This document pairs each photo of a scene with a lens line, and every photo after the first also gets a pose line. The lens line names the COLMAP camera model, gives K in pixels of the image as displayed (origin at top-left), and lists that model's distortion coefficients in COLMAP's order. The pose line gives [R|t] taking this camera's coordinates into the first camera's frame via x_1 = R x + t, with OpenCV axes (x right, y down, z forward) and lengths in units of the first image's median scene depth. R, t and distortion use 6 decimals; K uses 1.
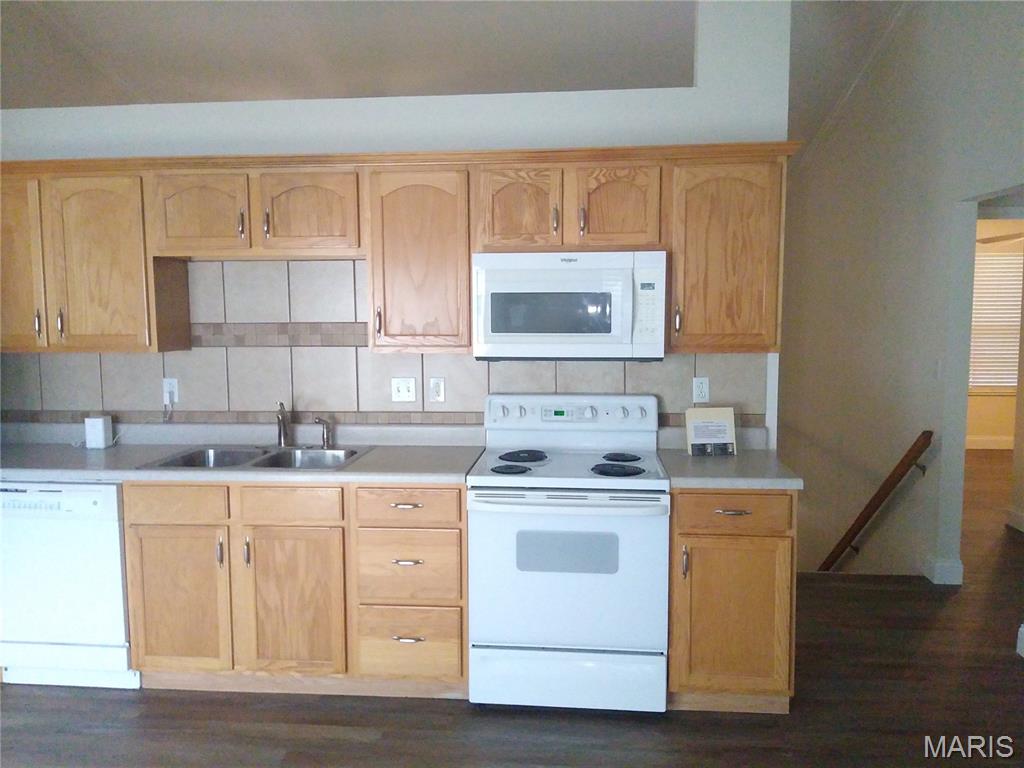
lens RADIAL K [[807.9, 0, 509.6], [0, 807.9, 382.9], [0, 0, 1]] dist [0.013013, -0.039332]
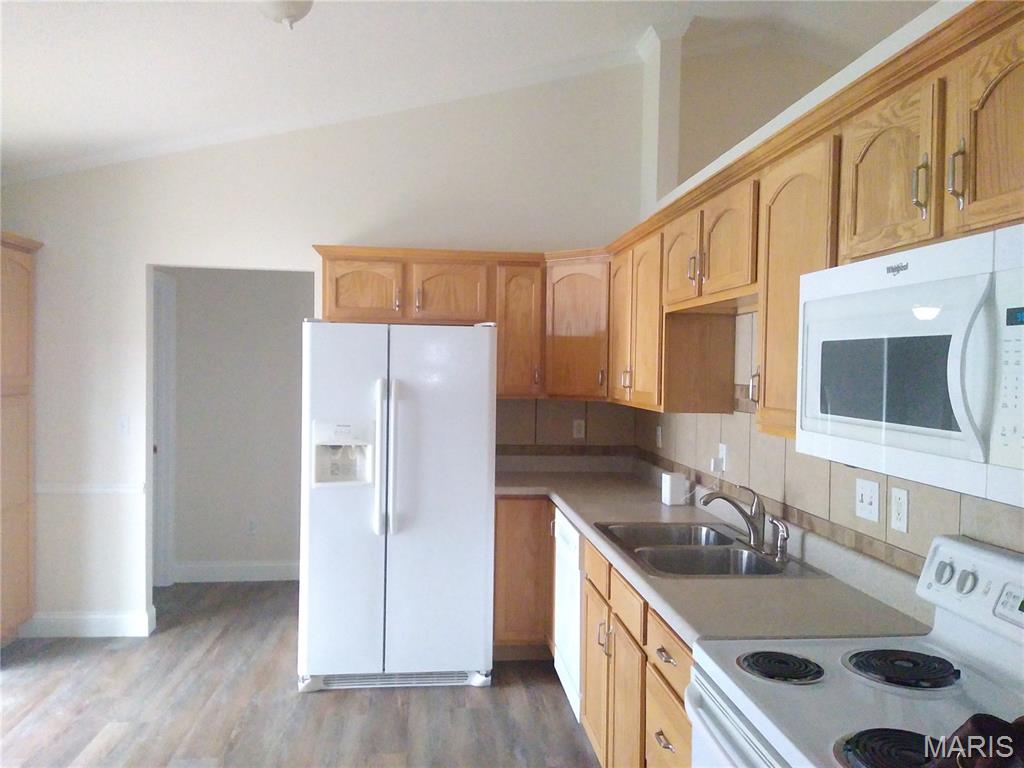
lens RADIAL K [[807.9, 0, 516.3], [0, 807.9, 380.5], [0, 0, 1]] dist [0.013013, -0.039332]
pose [[0.208603, 0.028763, -0.977577, 0.464819], [-0.115335, 0.993316, 0.004615, -0.060742], [0.971176, 0.111787, 0.210526, 0.660541]]
